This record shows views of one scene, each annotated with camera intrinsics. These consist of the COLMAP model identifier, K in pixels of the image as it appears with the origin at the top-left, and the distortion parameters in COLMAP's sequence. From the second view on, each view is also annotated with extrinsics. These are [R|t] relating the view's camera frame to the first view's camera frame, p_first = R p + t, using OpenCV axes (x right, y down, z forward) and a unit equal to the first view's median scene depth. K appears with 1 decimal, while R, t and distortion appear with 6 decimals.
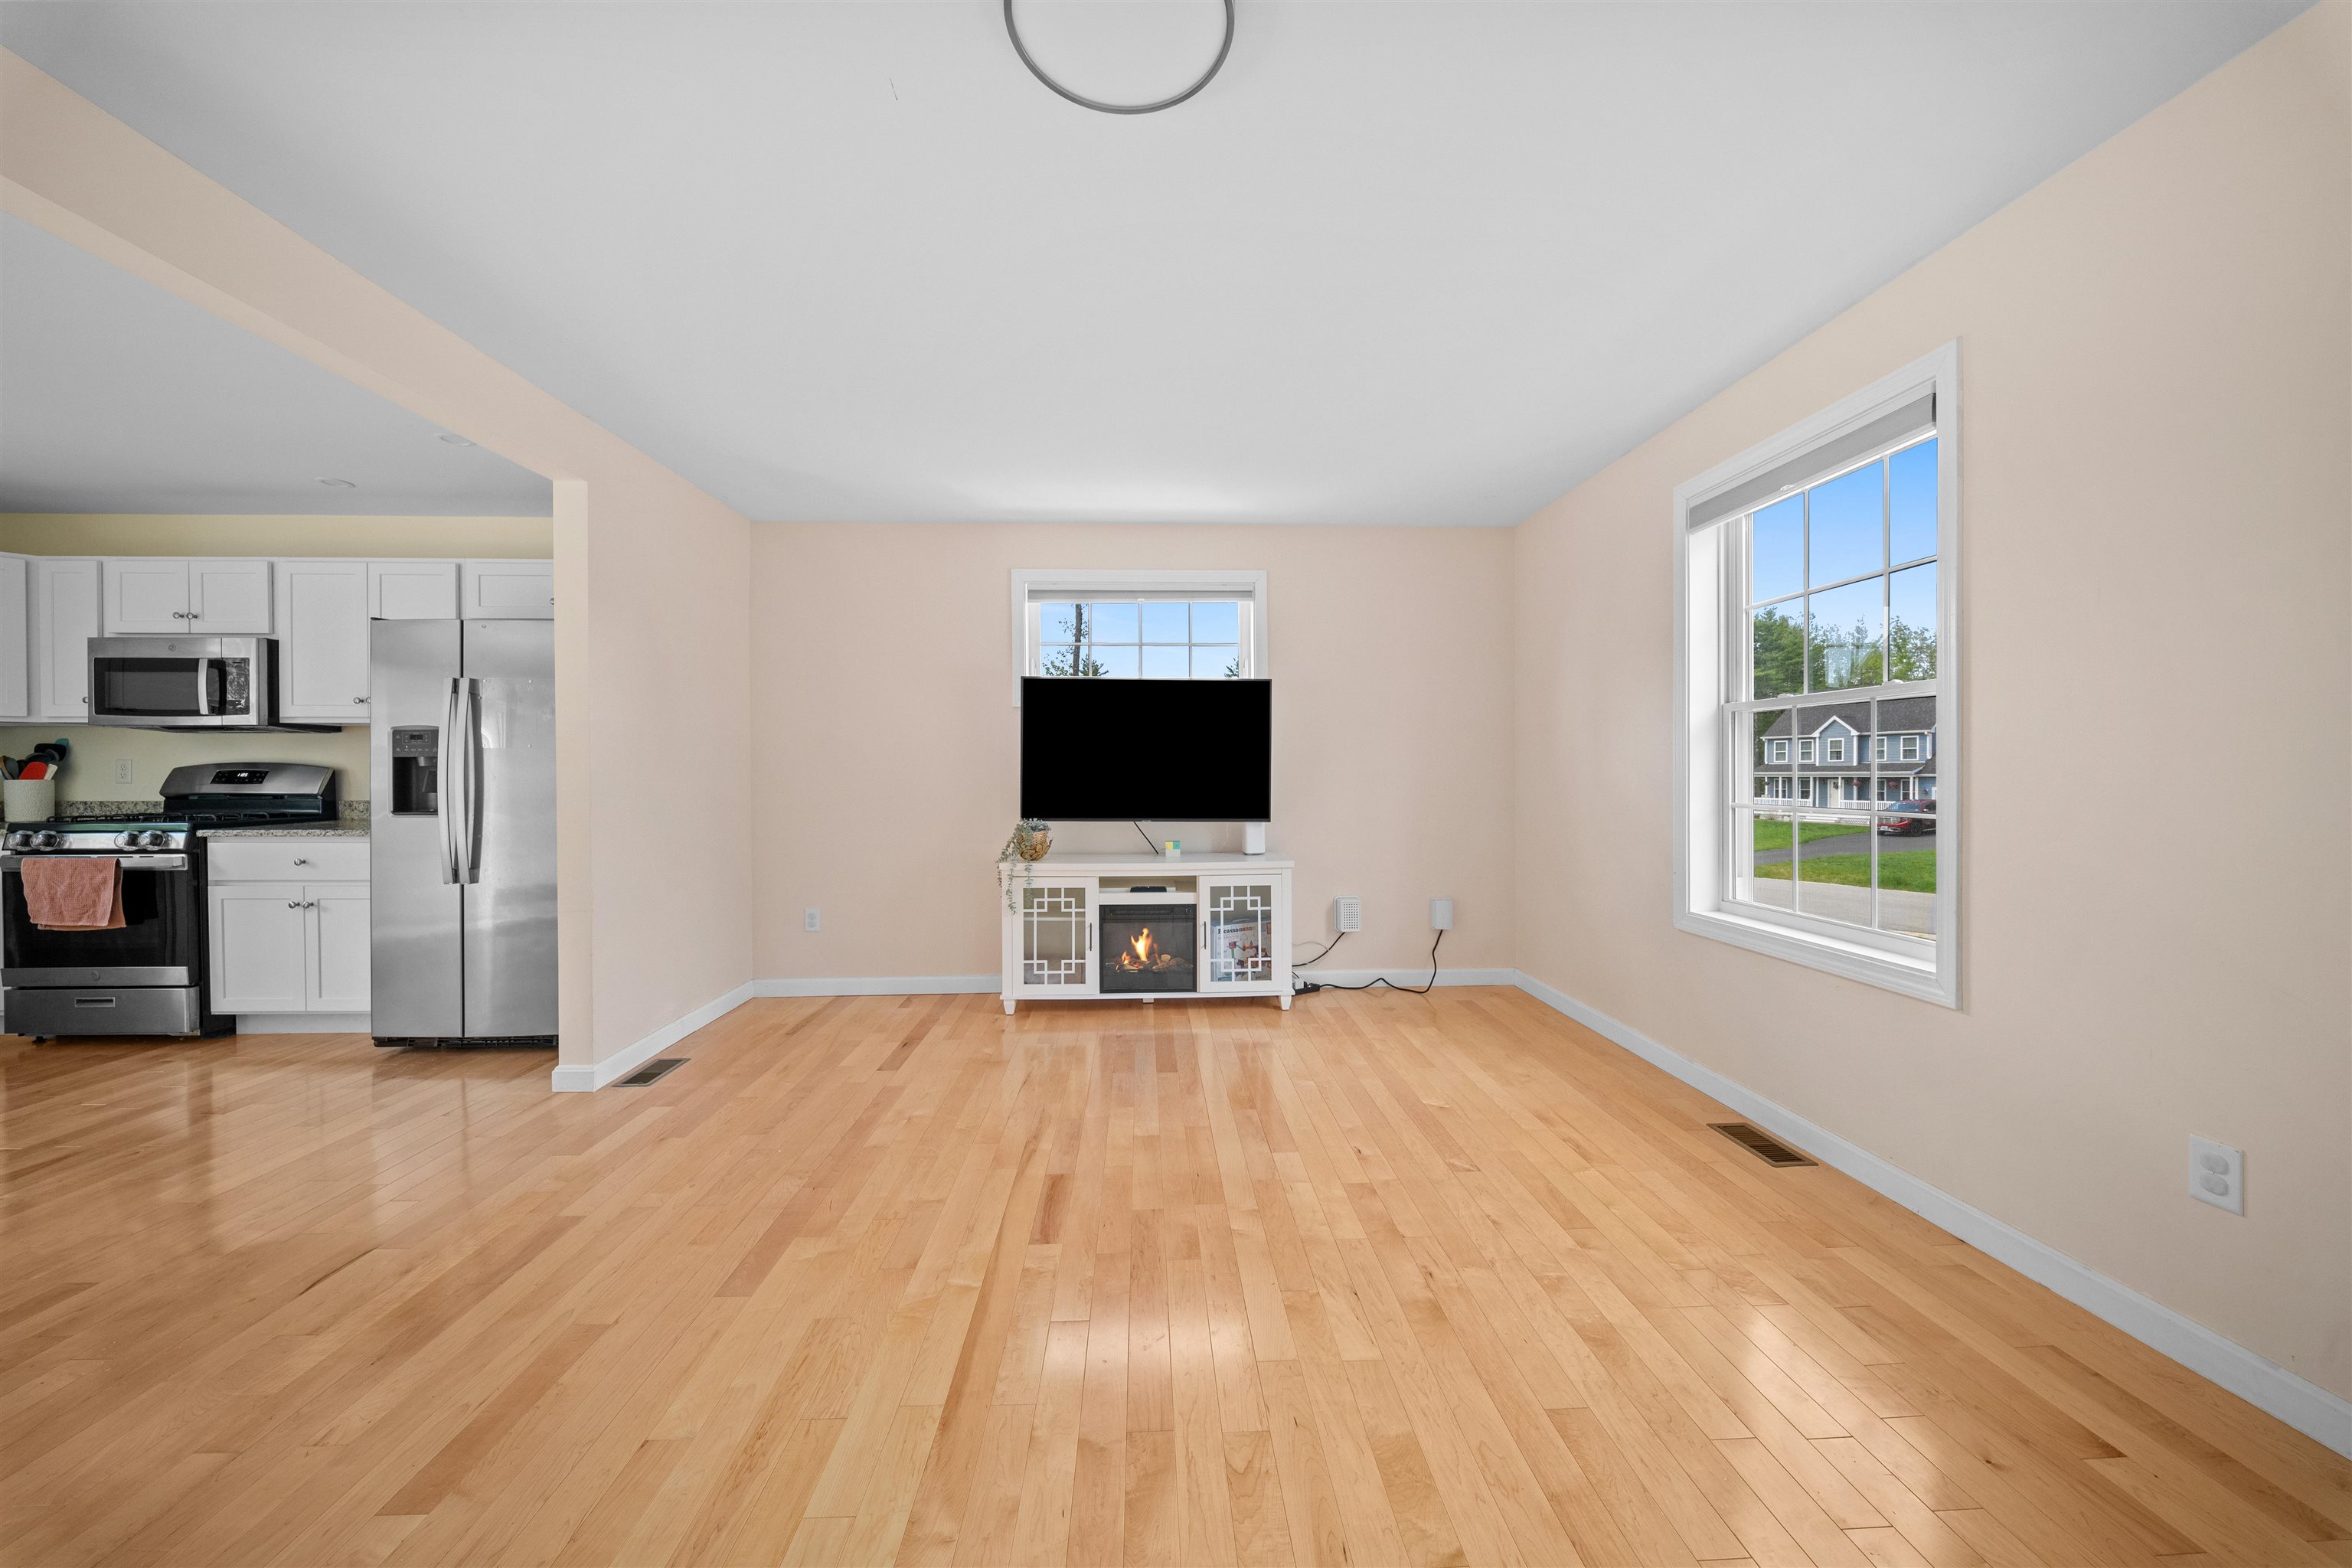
lens RADIAL K [[828.2, 0, 1174.4], [0, 828.2, 778.4], [0, 0, 1]] dist [0.000552, -0.000124]
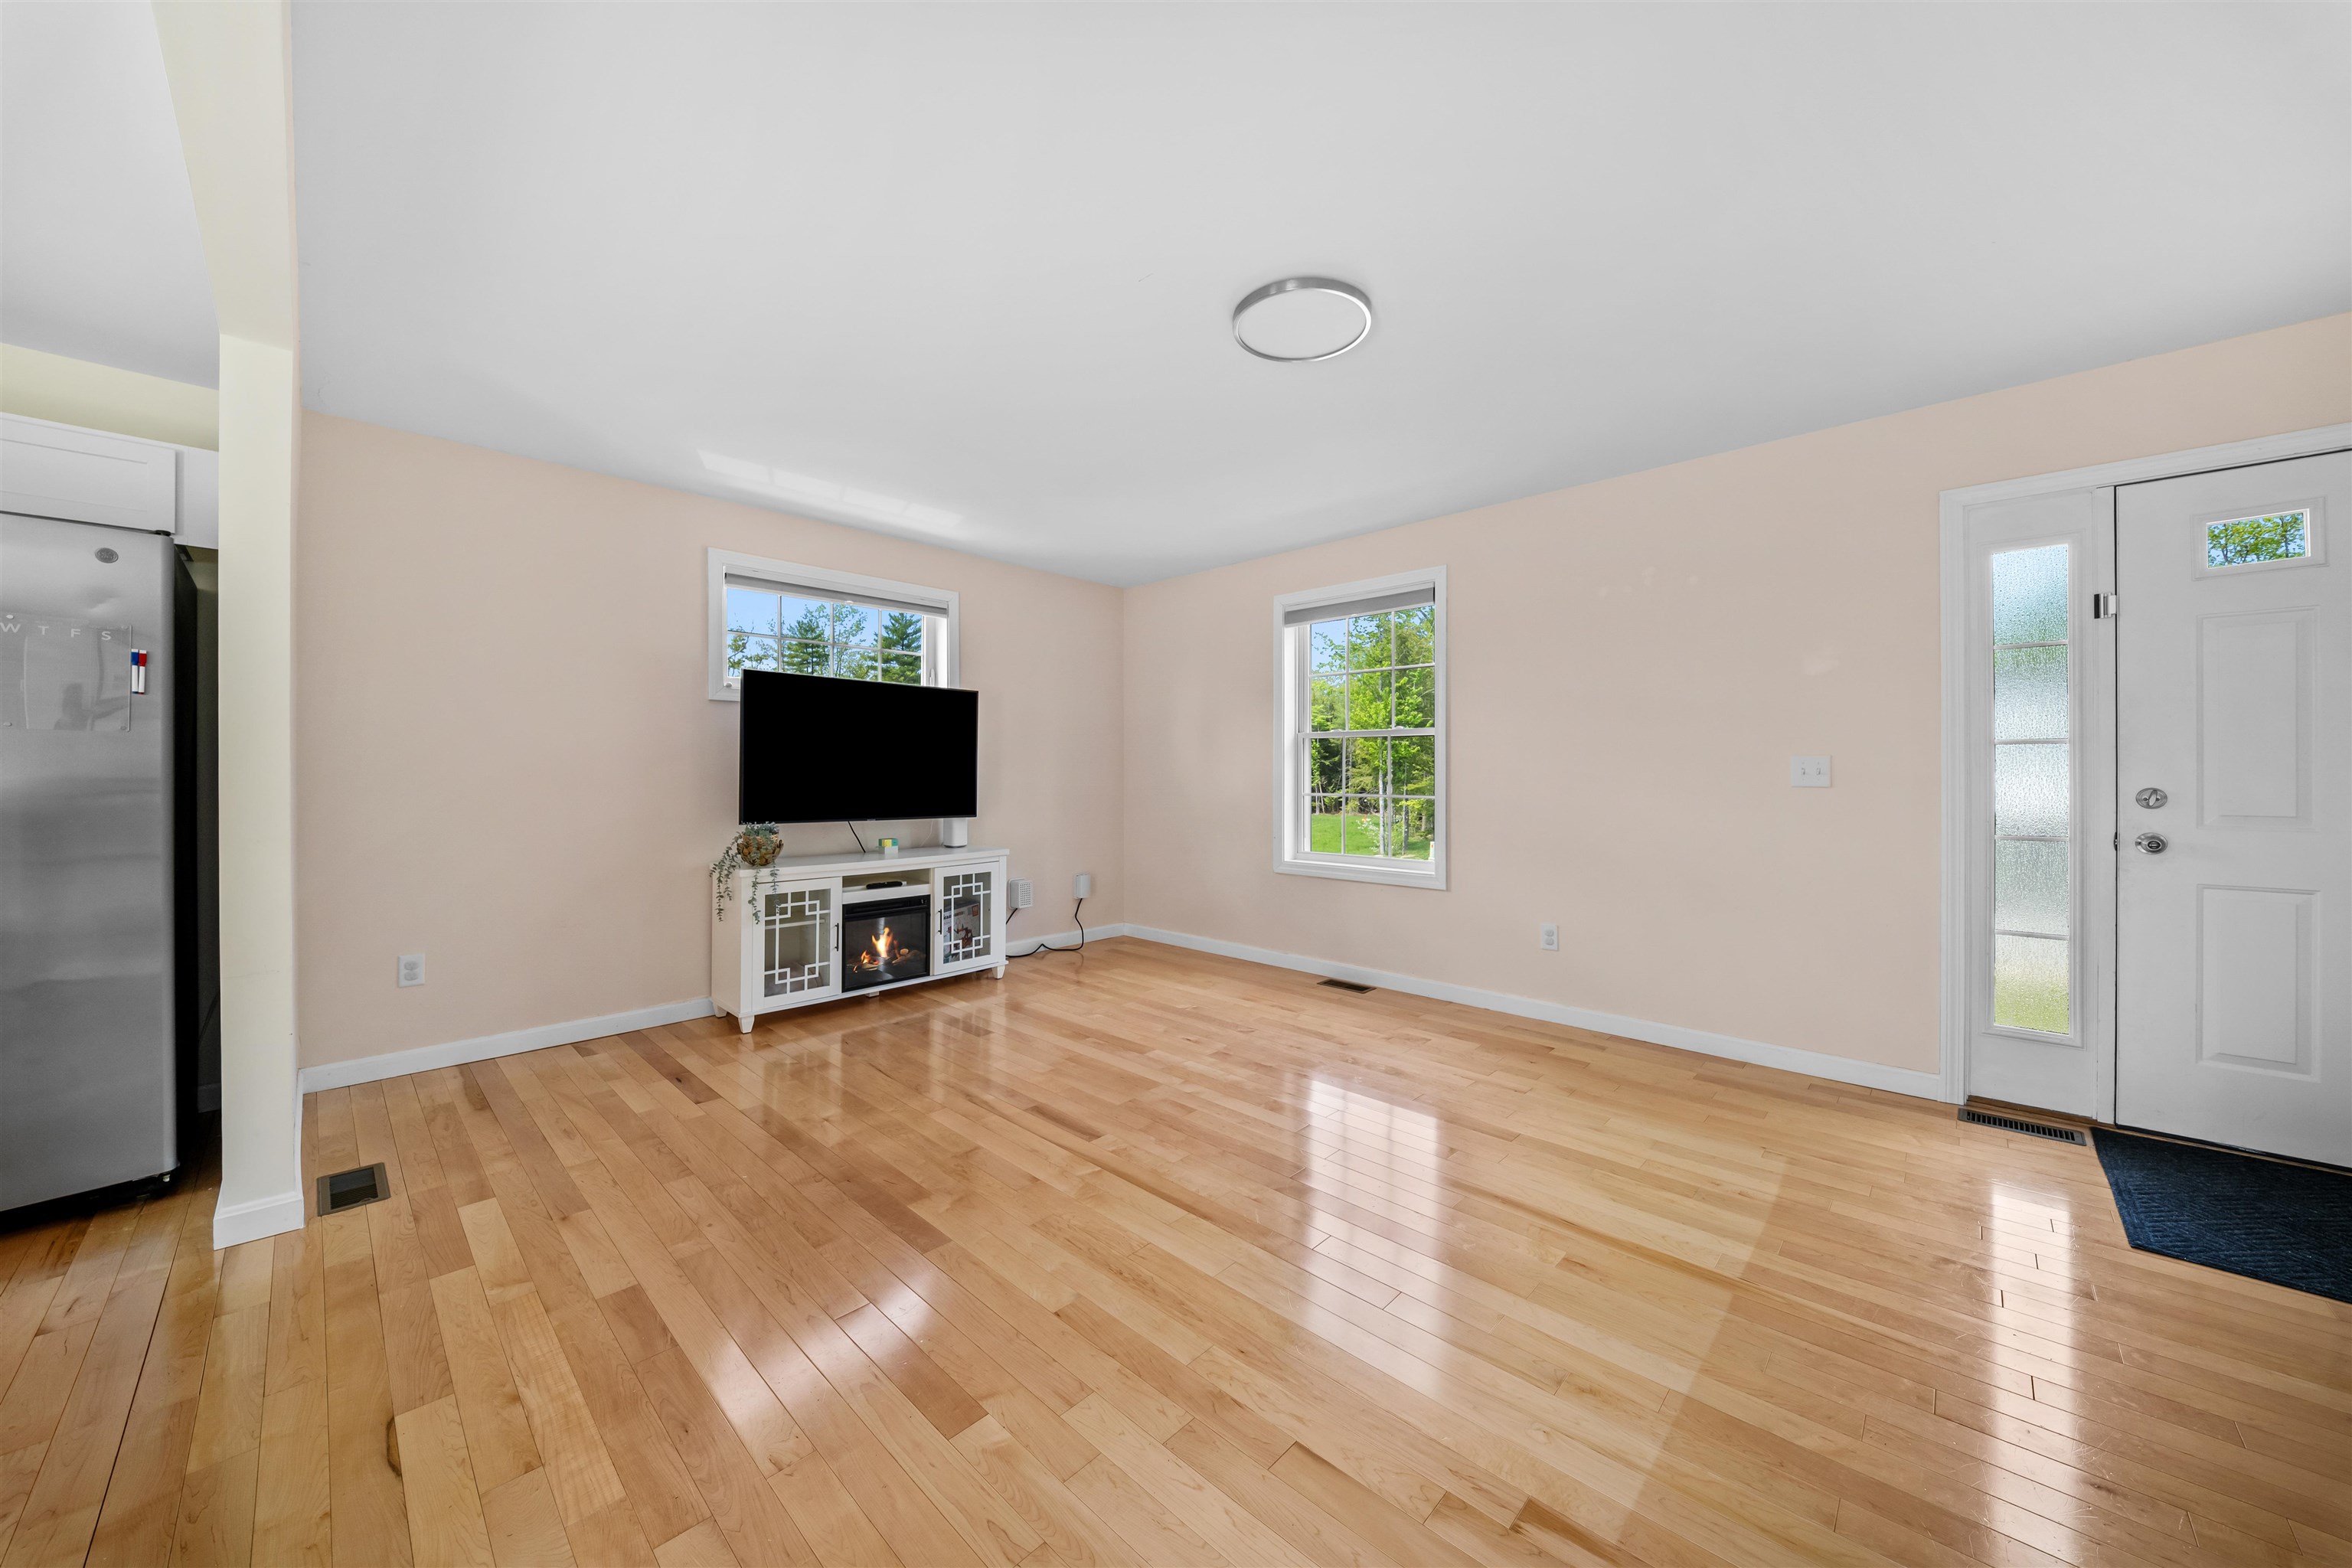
lens RADIAL K [[831.3, 0, 1183.7], [0, 831.3, 775.6], [0, 0, 1]] dist [0.008190, -0.006180]
pose [[0.715276, 0.002519, 0.698838, -0.503778], [0.001272, 0.999987, -0.004906, 0.001762], [-0.698841, 0.004398, 0.715263, -0.013463]]
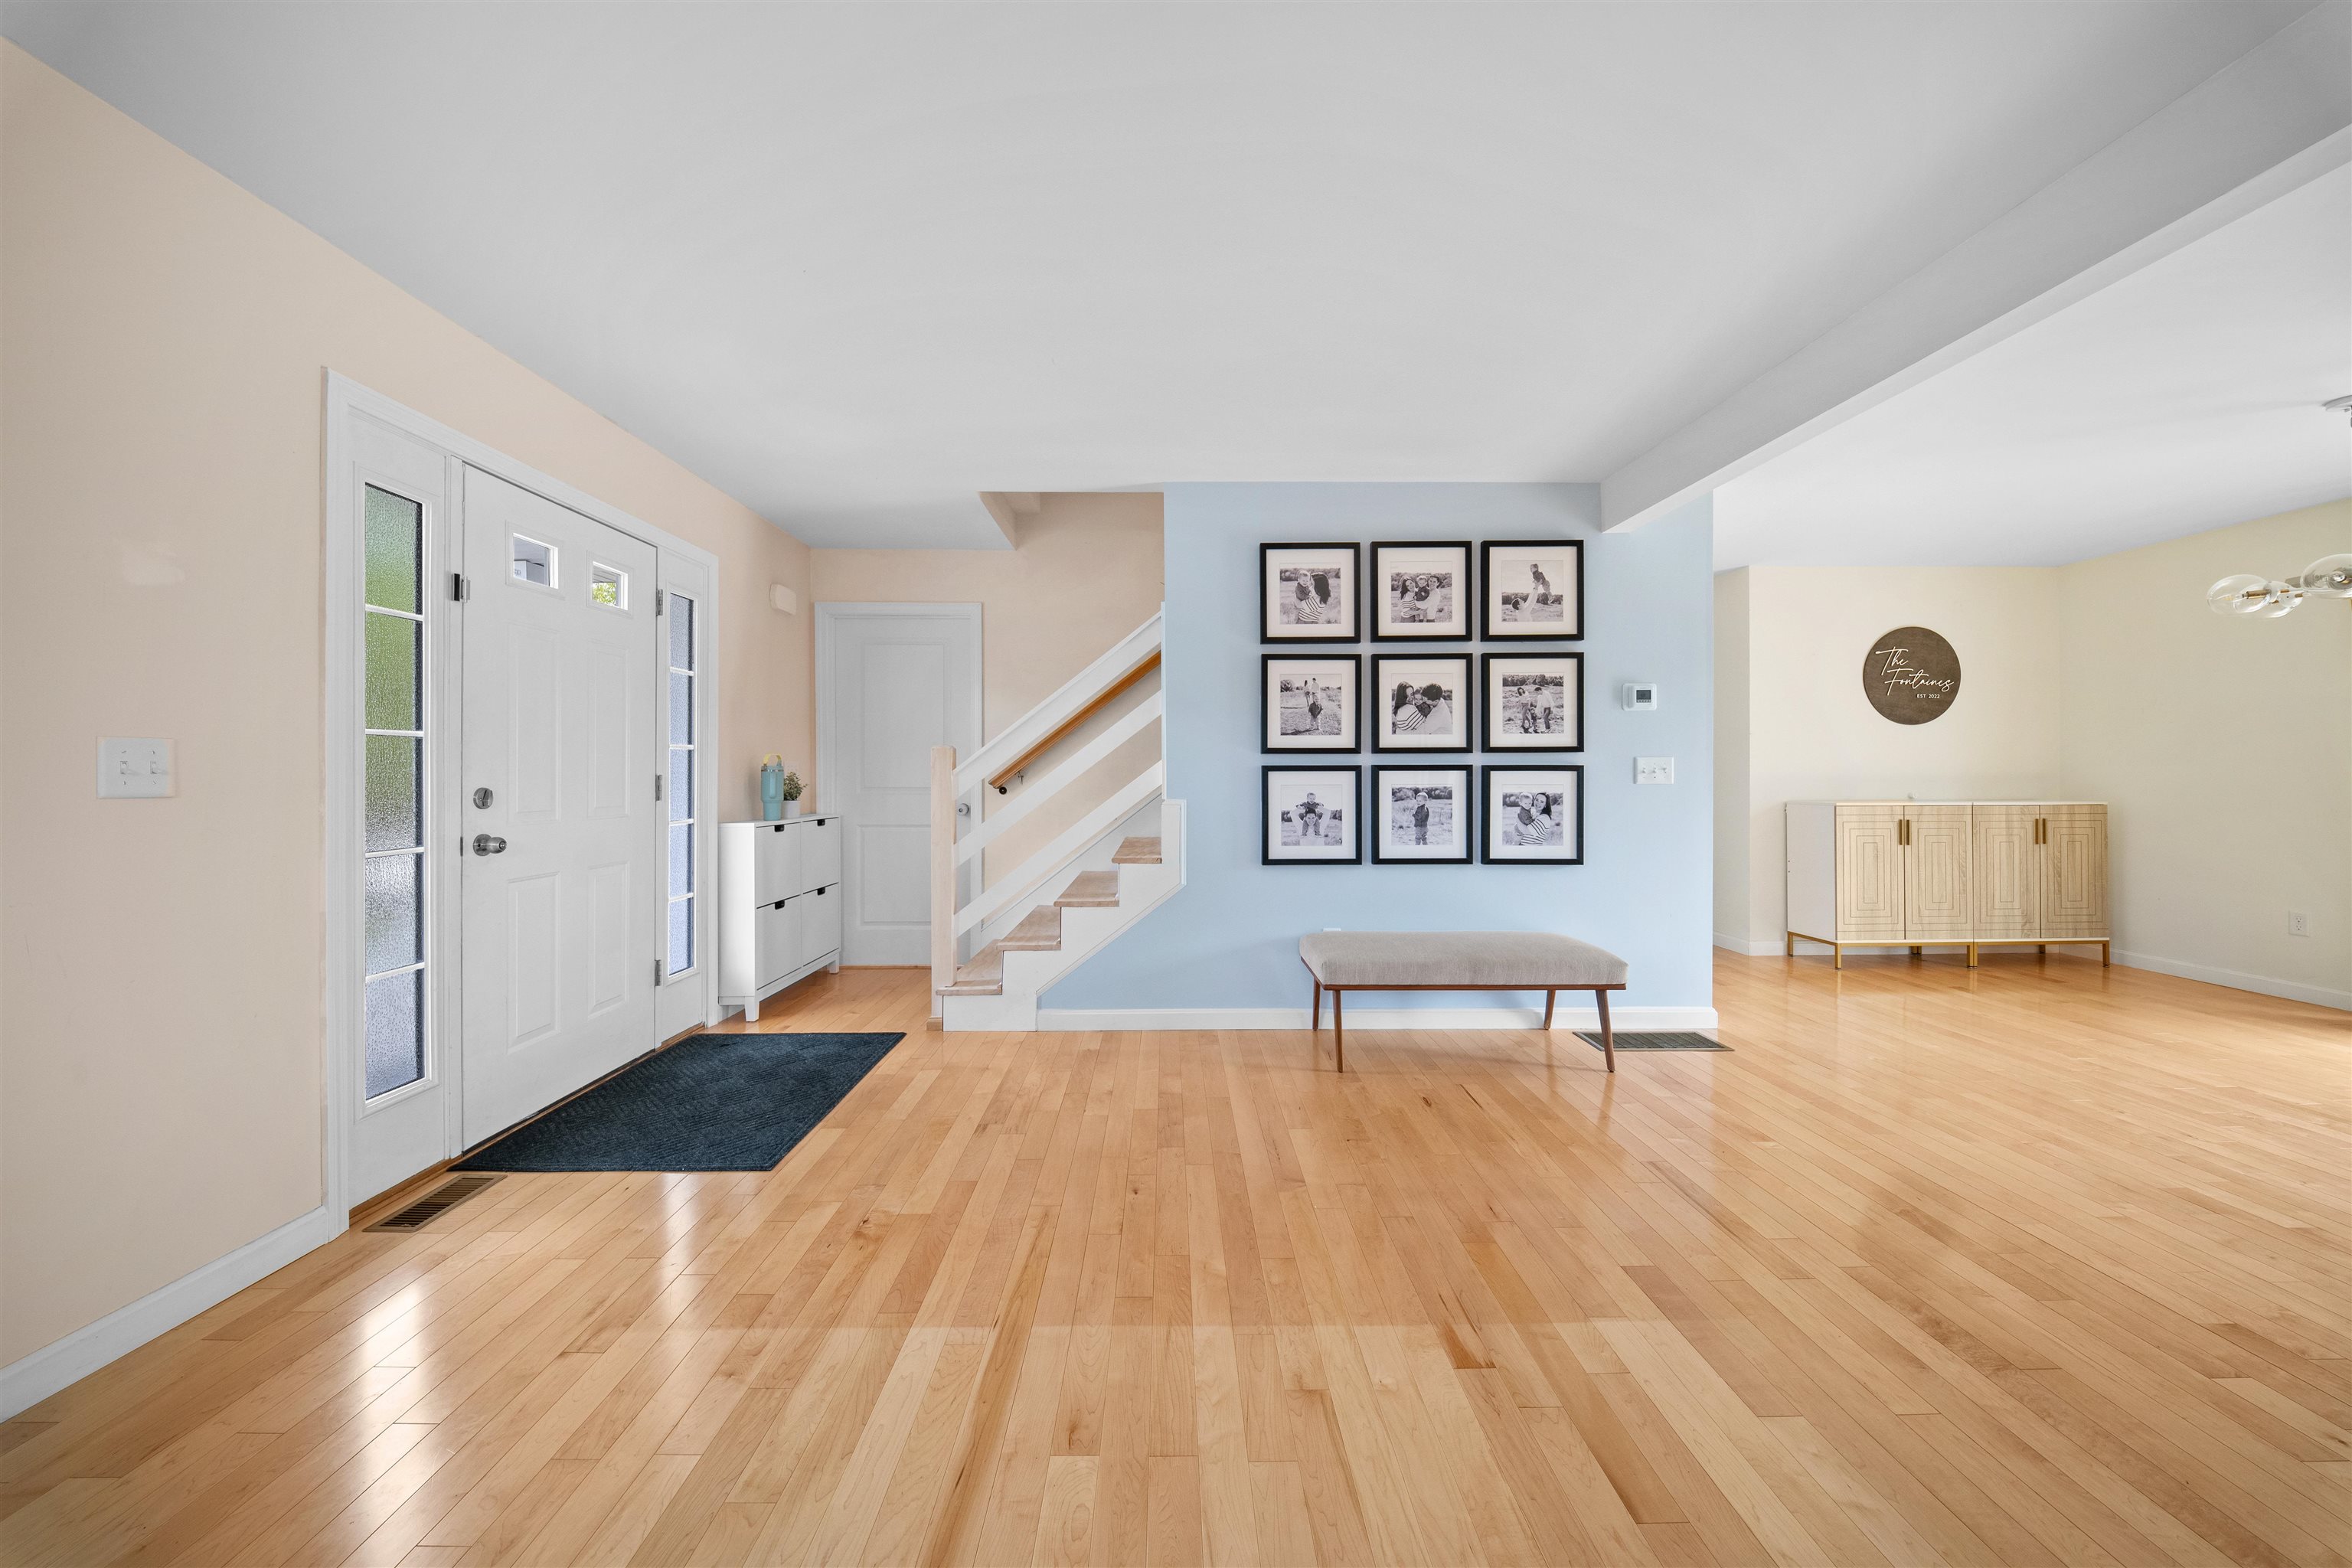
lens RADIAL K [[810.1, 0, 1170.7], [0, 810.1, 774.1], [0, 0, 1]] dist [0.018392, -0.013876]
pose [[-0.999813, 0.004945, 0.018719, -0.027847], [0.005071, 0.999965, 0.006691, -0.002533], [-0.018685, 0.006784, -0.999802, 0.543746]]
